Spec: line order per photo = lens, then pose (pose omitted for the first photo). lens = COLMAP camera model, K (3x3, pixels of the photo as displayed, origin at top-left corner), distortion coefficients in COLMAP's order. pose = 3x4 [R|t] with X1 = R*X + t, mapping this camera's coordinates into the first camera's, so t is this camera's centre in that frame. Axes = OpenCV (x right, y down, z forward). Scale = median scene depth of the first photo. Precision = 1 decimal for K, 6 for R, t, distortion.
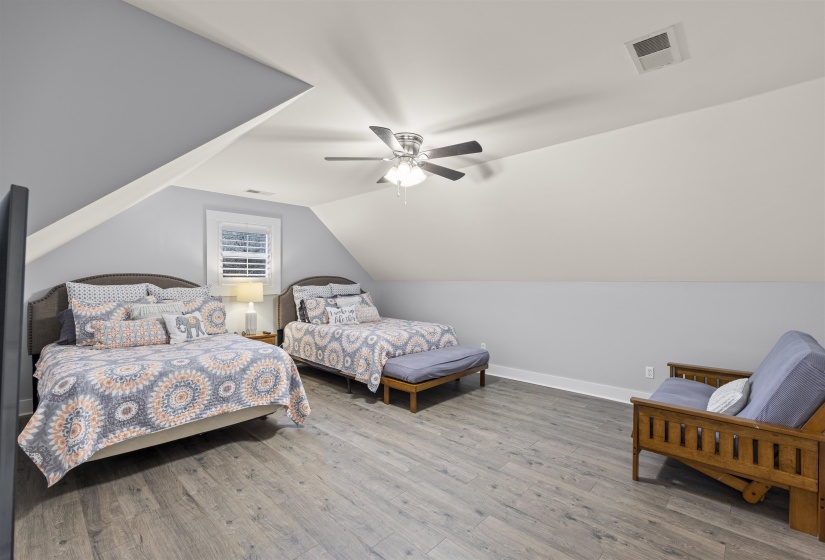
lens RADIAL K [[360.6, 0, 414.4], [0, 360.6, 280.3], [0, 0, 1]] dist [-0.000026, 0.000617]
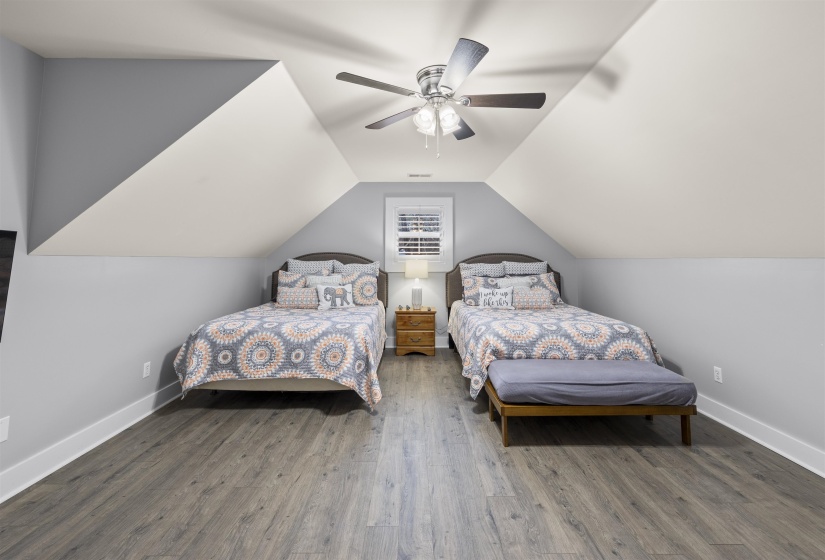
lens RADIAL K [[344.6, 0, 415.4], [0, 344.6, 230.7], [0, 0, 1]] dist [-0.003399, 0.001521]
pose [[0.695898, -0.058616, -0.715744, 0.366304], [-0.000203, 0.996647, -0.081818, 0.004719], [0.718140, 0.057083, 0.693553, 0.368794]]
